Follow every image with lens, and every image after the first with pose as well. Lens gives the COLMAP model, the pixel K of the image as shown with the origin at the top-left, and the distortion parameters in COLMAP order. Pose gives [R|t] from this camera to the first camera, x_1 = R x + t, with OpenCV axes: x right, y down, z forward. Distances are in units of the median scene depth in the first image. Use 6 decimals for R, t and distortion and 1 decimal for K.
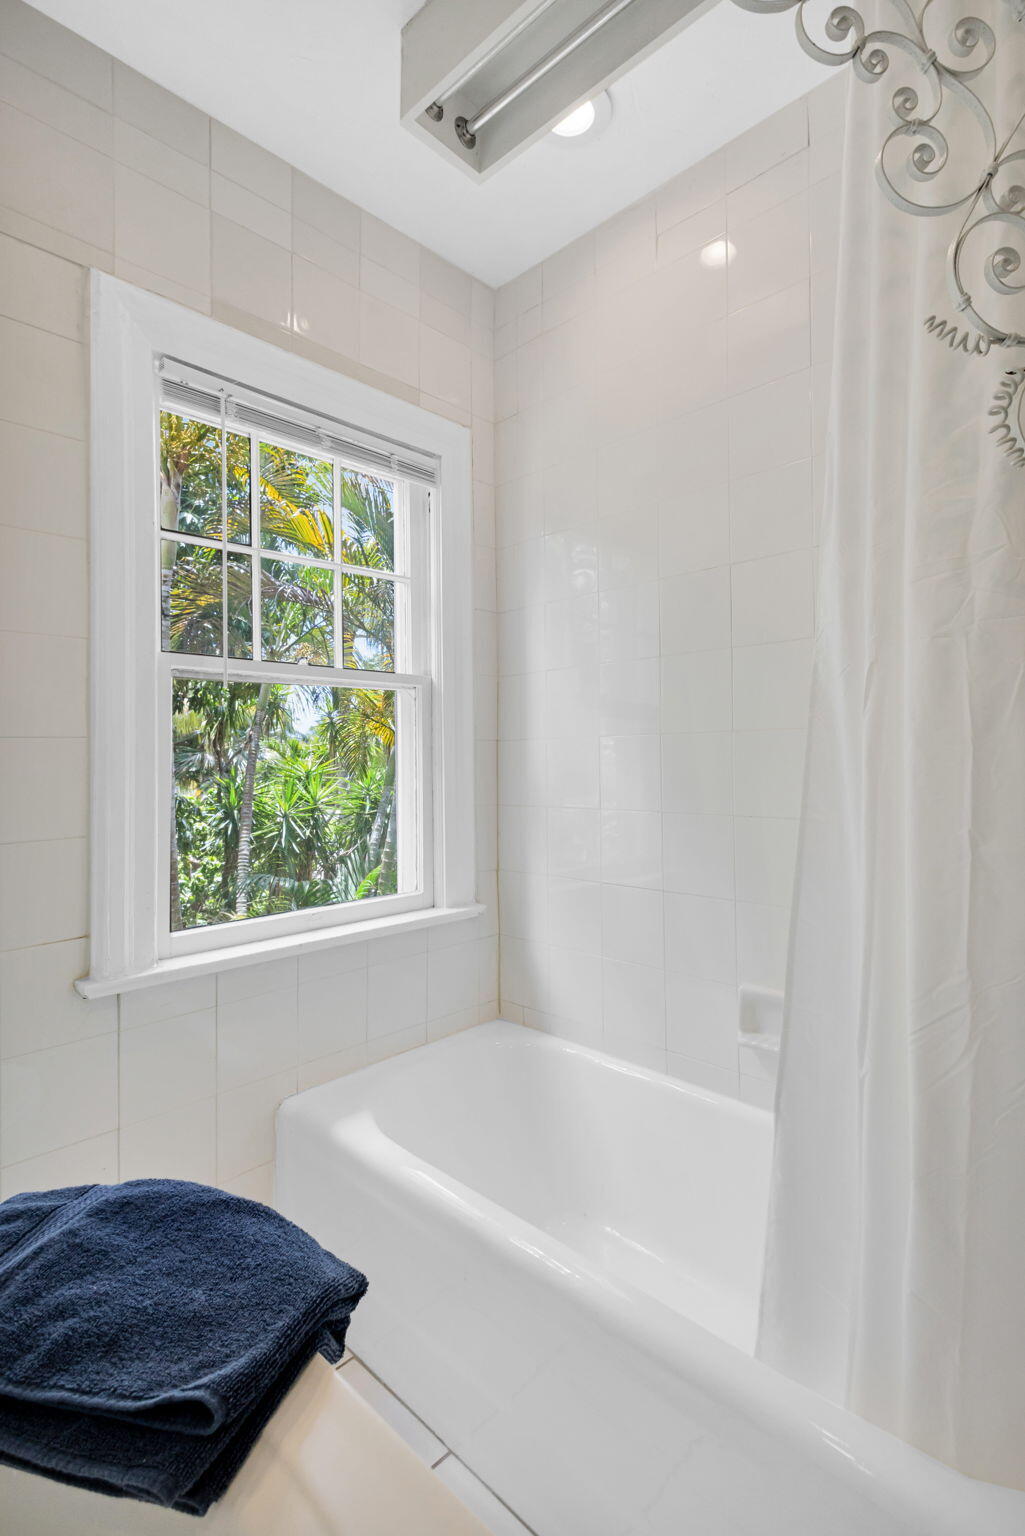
lens RADIAL K [[749.0, 0, 524.5], [0, 749.0, 740.2], [0, 0, 1]] dist [0.010705, -0.003397]
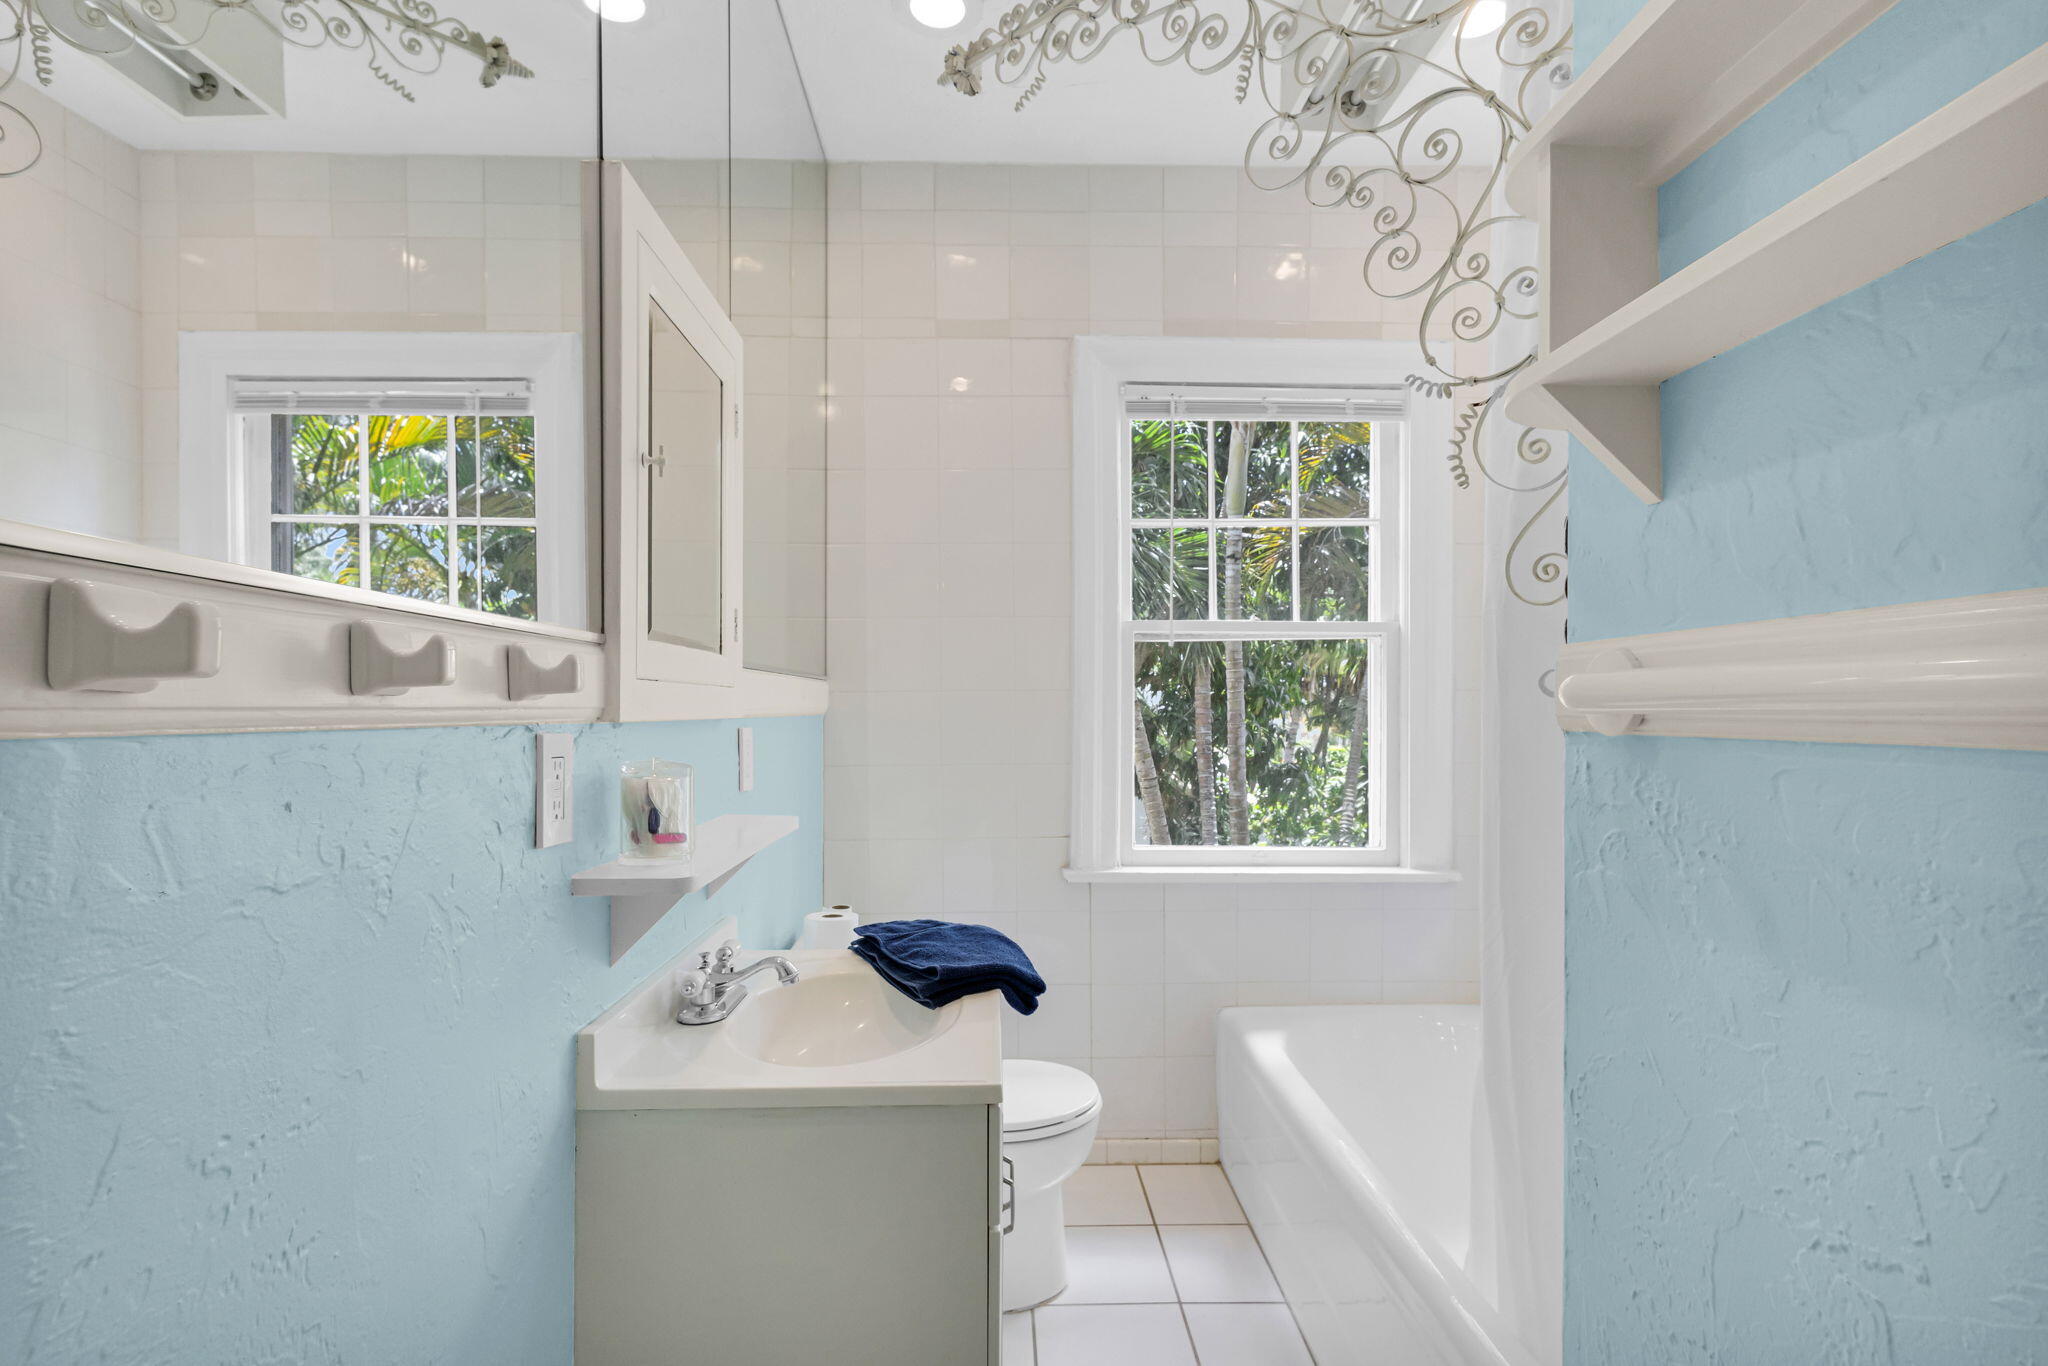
lens RADIAL K [[998.7, 0, 1035.4], [0, 998.7, 702.4], [0, 0, 1]] dist [0.010705, -0.003397]
pose [[0.717461, 0.005298, -0.696579, 0.431377], [0.003711, 0.999928, 0.011427, -0.000899], [0.696589, -0.010783, 0.717389, -0.226058]]
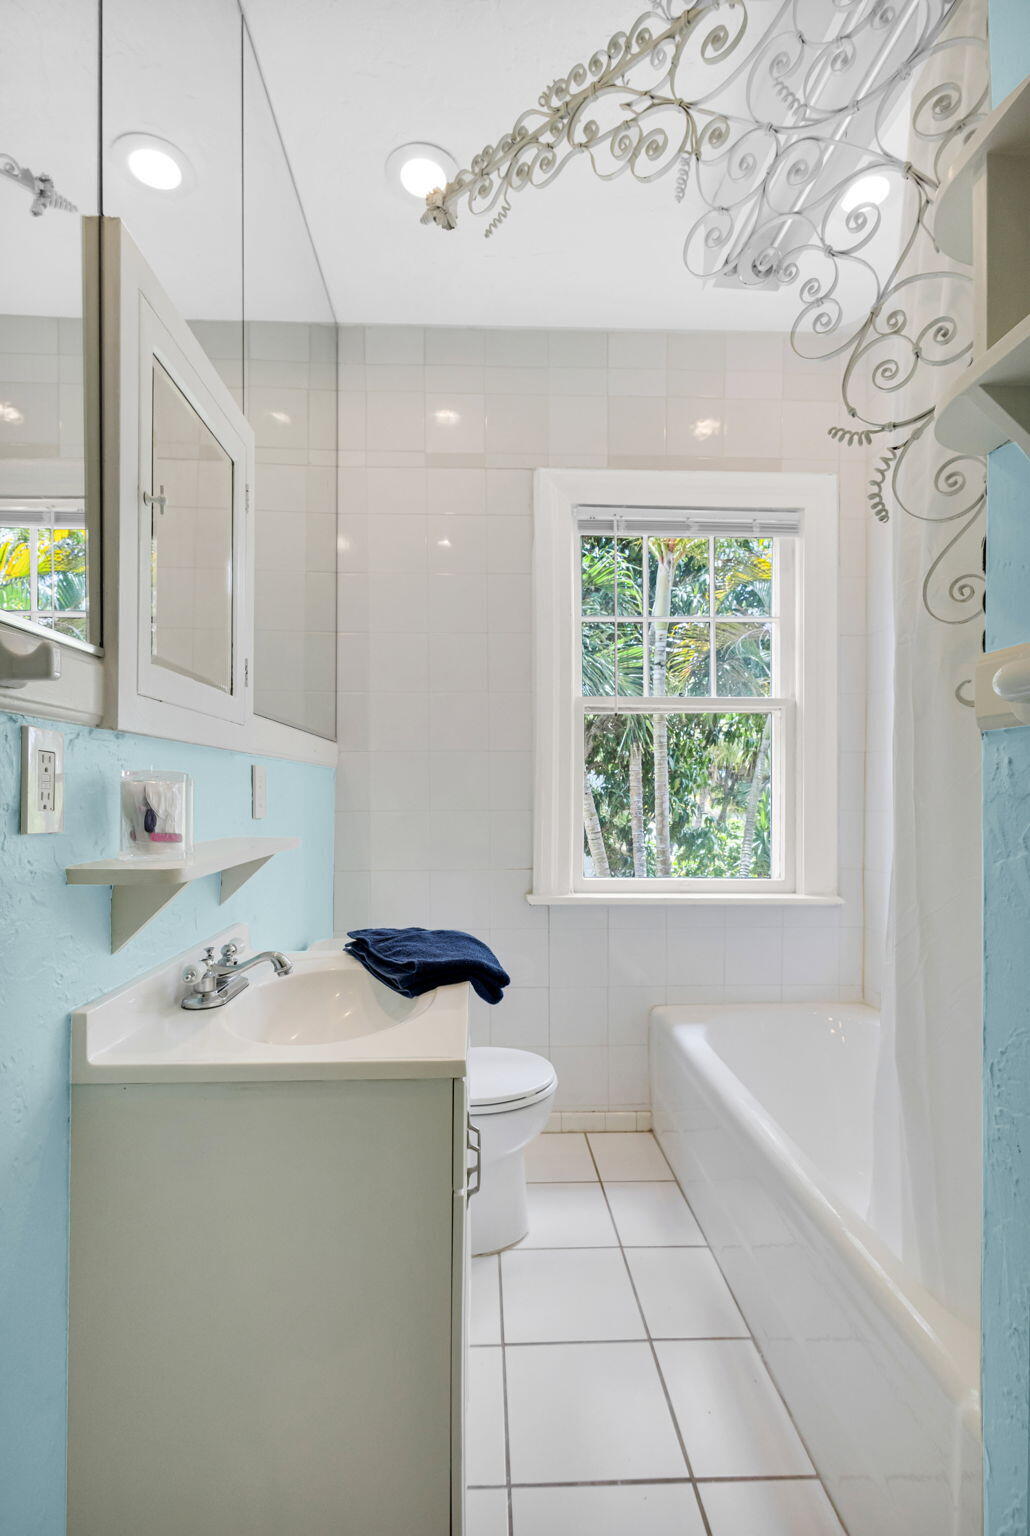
lens RADIAL K [[749.0, 0, 513.8], [0, 749.0, 780.6], [0, 0, 1]] dist [0.010705, -0.003397]
pose [[0.722348, 0.002225, -0.691526, 0.378767], [0.002413, 0.999981, 0.005737, 0.037355], [0.691525, -0.005813, 0.722329, -0.163732]]
